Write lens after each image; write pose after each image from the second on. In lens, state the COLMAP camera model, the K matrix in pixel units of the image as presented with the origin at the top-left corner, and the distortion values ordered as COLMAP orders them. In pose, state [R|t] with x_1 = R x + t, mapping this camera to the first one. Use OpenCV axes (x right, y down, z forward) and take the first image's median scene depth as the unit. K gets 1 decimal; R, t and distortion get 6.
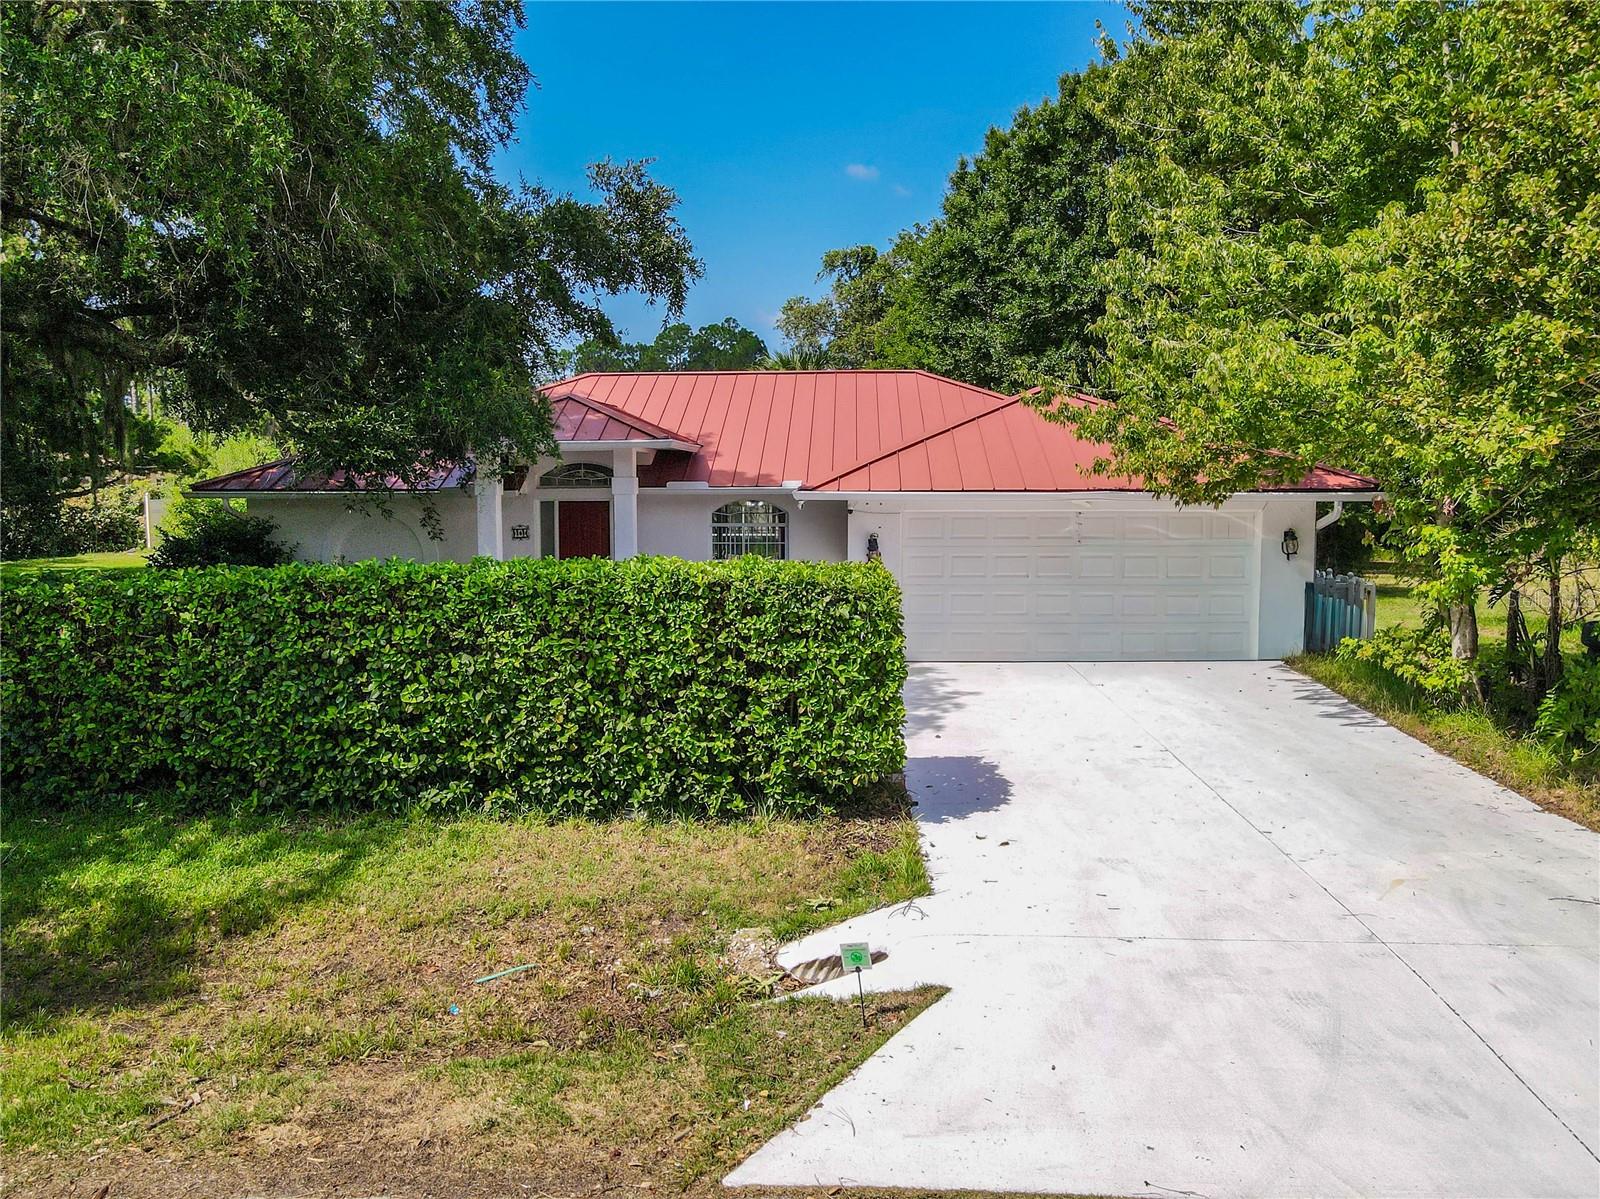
lens RADIAL K [[1230.9, 0, 799.9], [0, 1230.9, 577.7], [0, 0, 1]] dist [0.007253, 0.015865]
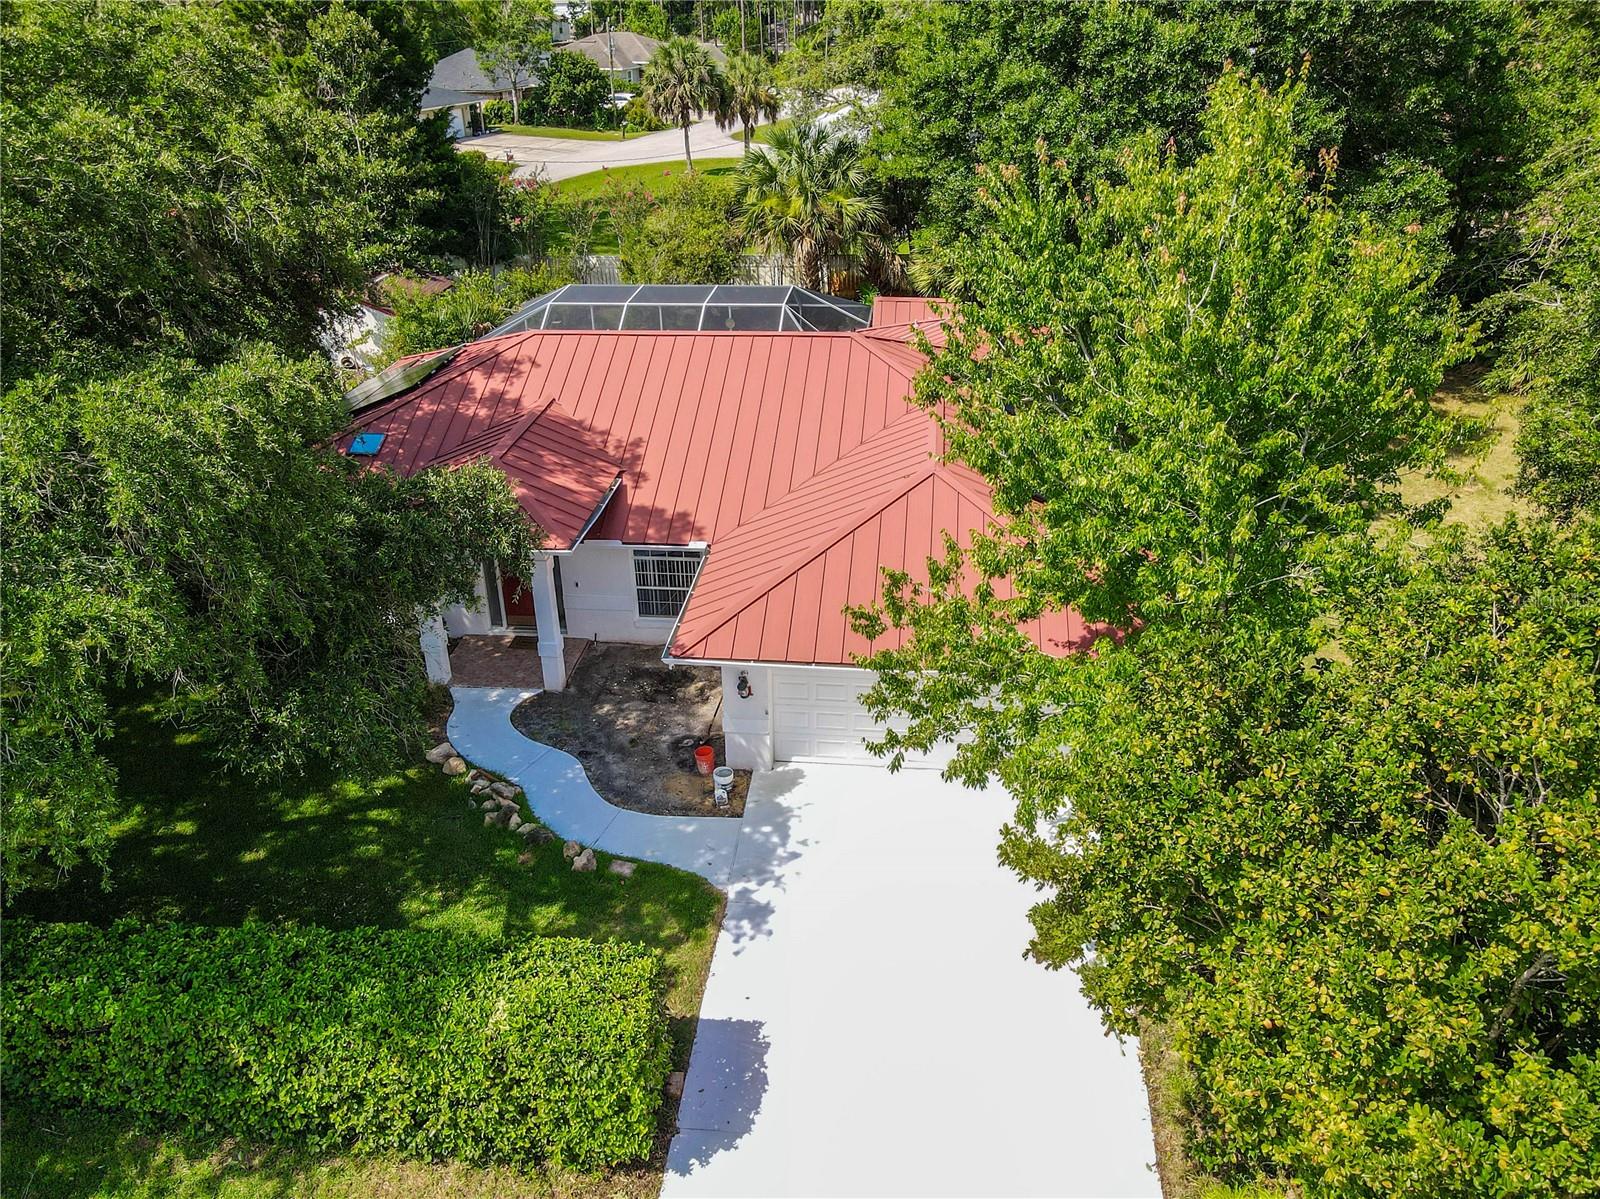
lens RADIAL K [[1230.9, 0, 799.9], [0, 1230.9, 577.7], [0, 0, 1]] dist [0.007253, 0.015865]
pose [[0.997490, 0.018424, -0.068365, 0.320654], [0.008306, 0.928438, 0.371396, -0.910093], [0.070315, -0.371031, 0.925954, -0.002675]]
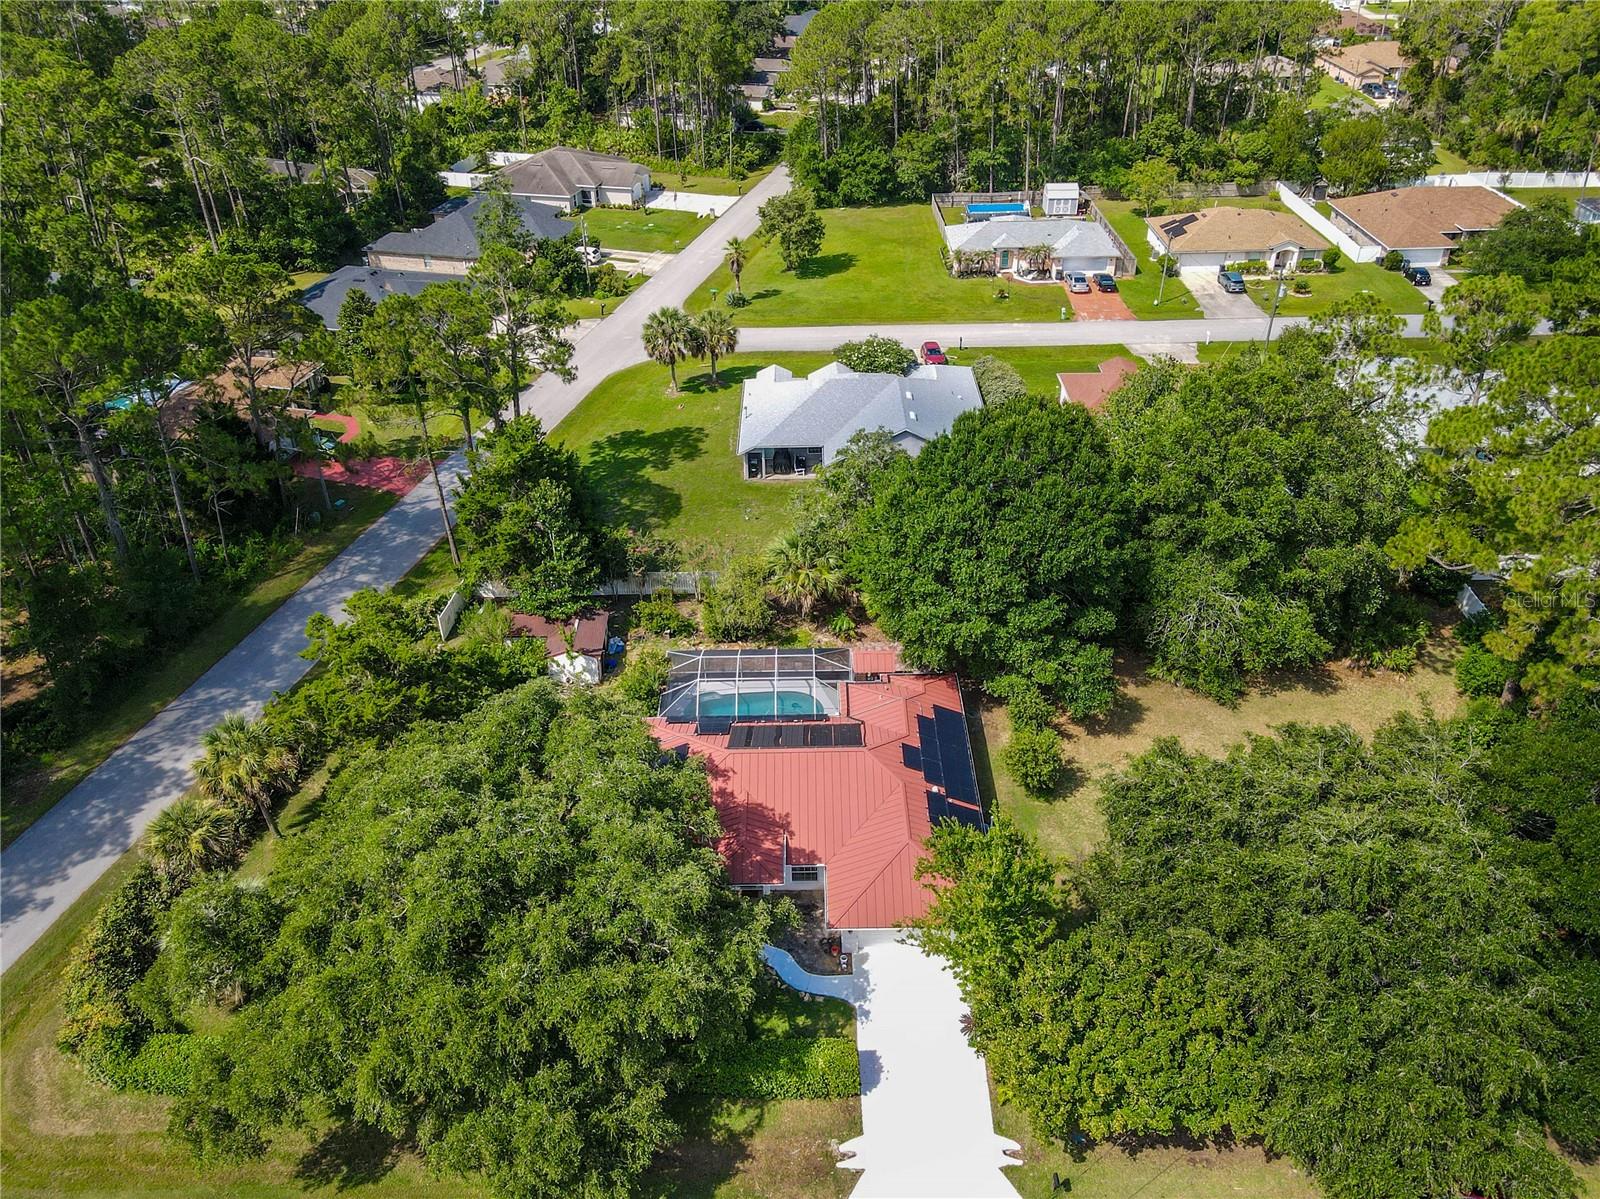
lens RADIAL K [[1230.9, 0, 799.9], [0, 1230.9, 577.7], [0, 0, 1]] dist [0.007253, 0.015865]
pose [[0.998921, -0.038635, 0.025783, -0.214289], [0.022146, 0.884097, 0.466779, -4.157779], [-0.040829, -0.465704, 0.883998, -2.558368]]
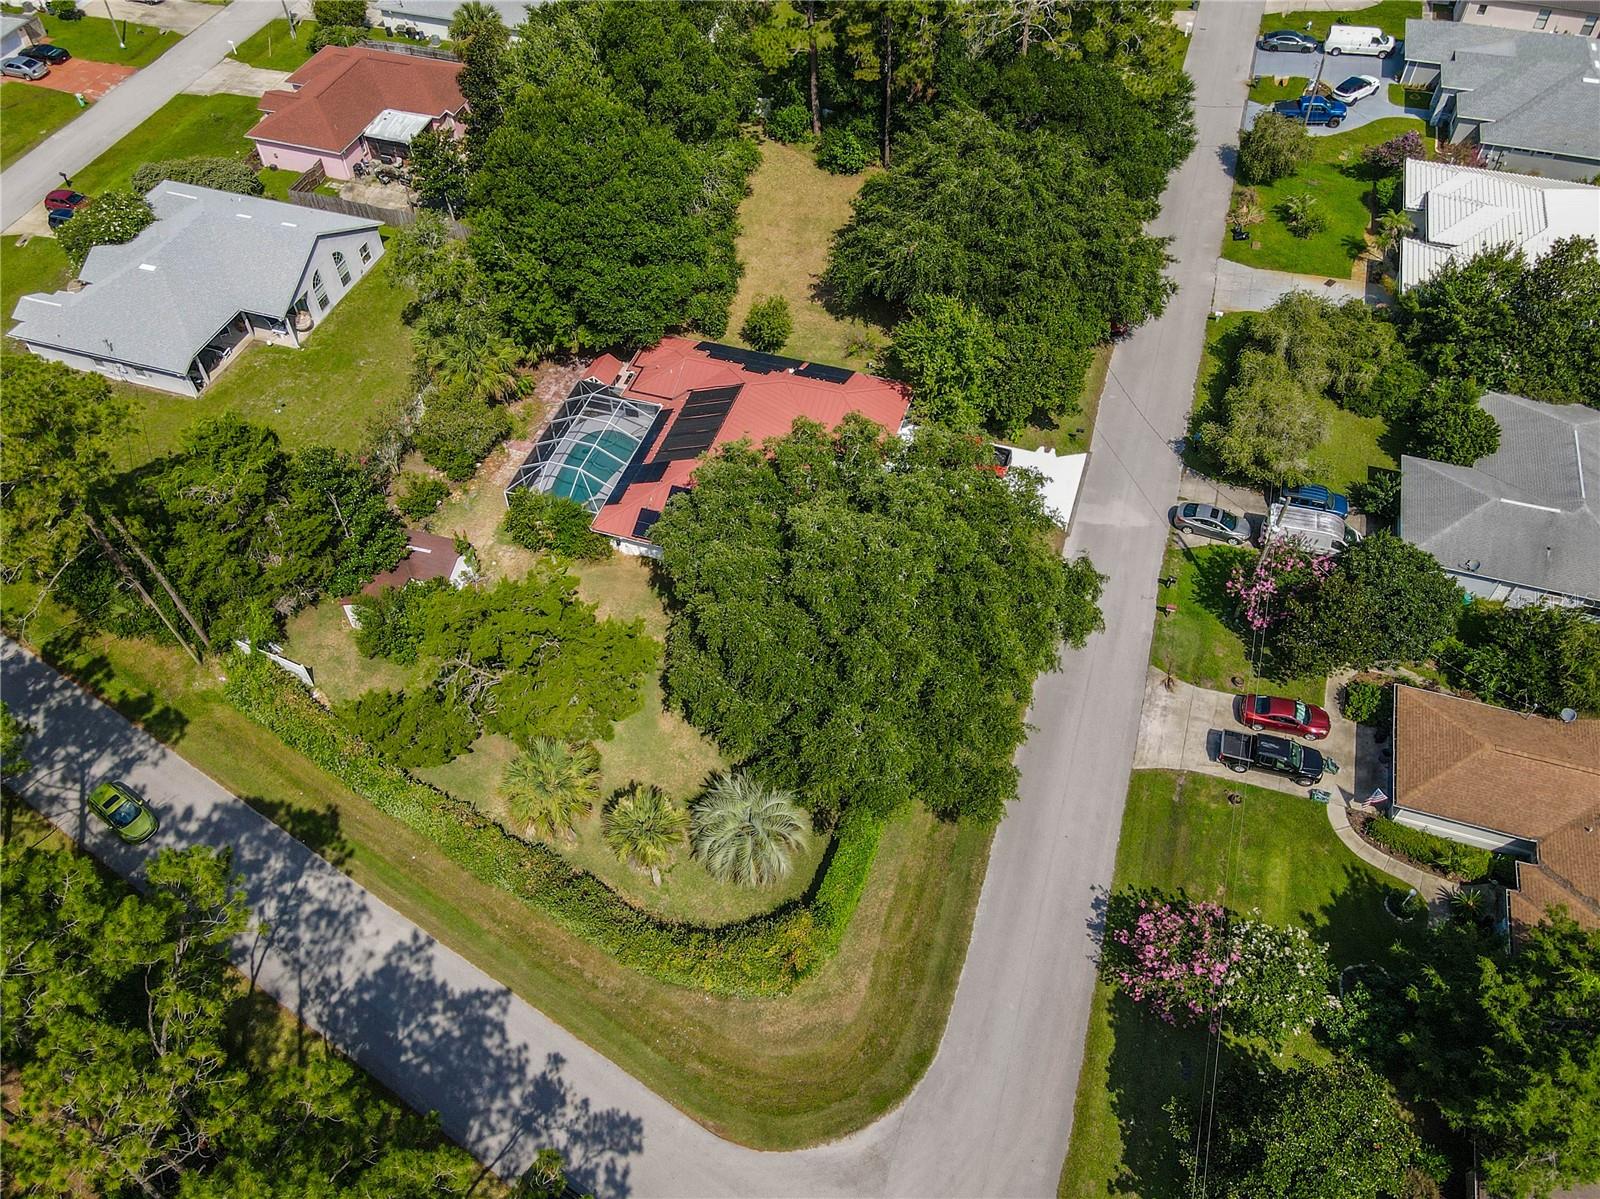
lens RADIAL K [[1227.7, 0, 798.4], [0, 1227.7, 577.7], [0, 0, 1]] dist [0.018425, 0.000492]
pose [[0.266328, -0.733696, 0.625108, -5.471108], [0.095489, 0.665425, 0.740332, -5.378597], [-0.959141, -0.137480, 0.247281, 0.181809]]
